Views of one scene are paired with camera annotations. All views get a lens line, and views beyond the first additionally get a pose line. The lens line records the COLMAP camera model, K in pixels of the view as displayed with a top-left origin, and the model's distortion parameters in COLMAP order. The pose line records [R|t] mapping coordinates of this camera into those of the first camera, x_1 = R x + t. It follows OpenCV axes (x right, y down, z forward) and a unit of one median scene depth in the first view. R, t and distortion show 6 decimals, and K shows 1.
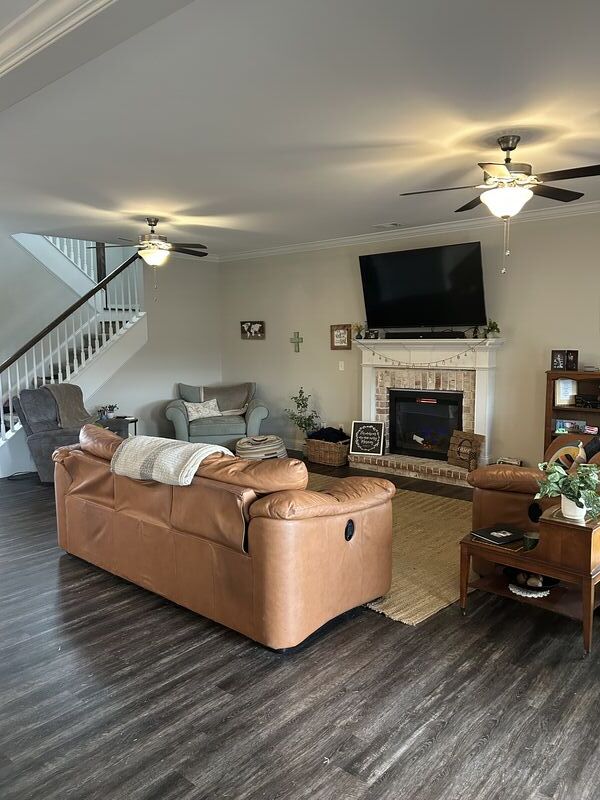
lens RADIAL K [[601.0, 0, 298.1], [0, 601.0, 401.3], [0, 0, 1]] dist [0.112010, -0.002291]
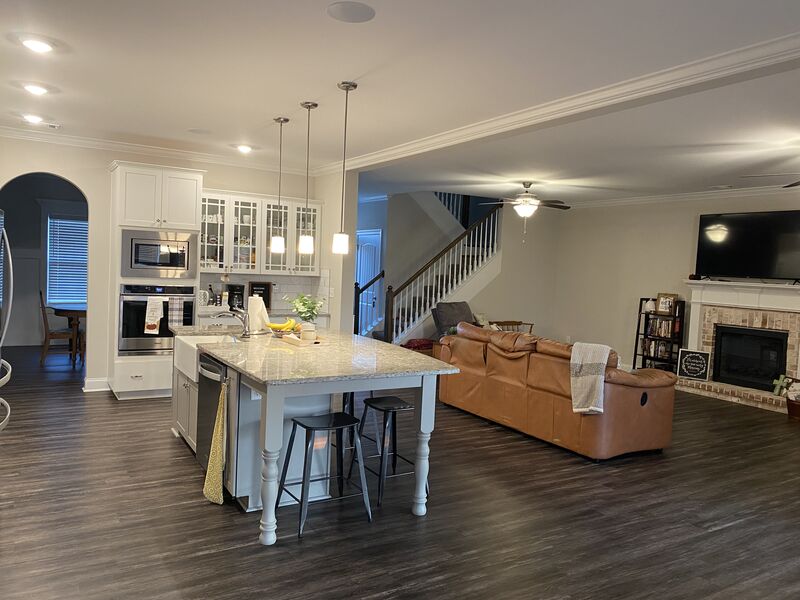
lens RADIAL K [[604.5, 0, 400.7], [0, 604.5, 299.0], [0, 0, 1]] dist [0.005955, -0.003061]
pose [[0.949835, 0.065106, -0.305900, -0.076752], [-0.082786, 0.995543, -0.045166, 0.036216], [0.301596, 0.068225, 0.950992, -0.308521]]
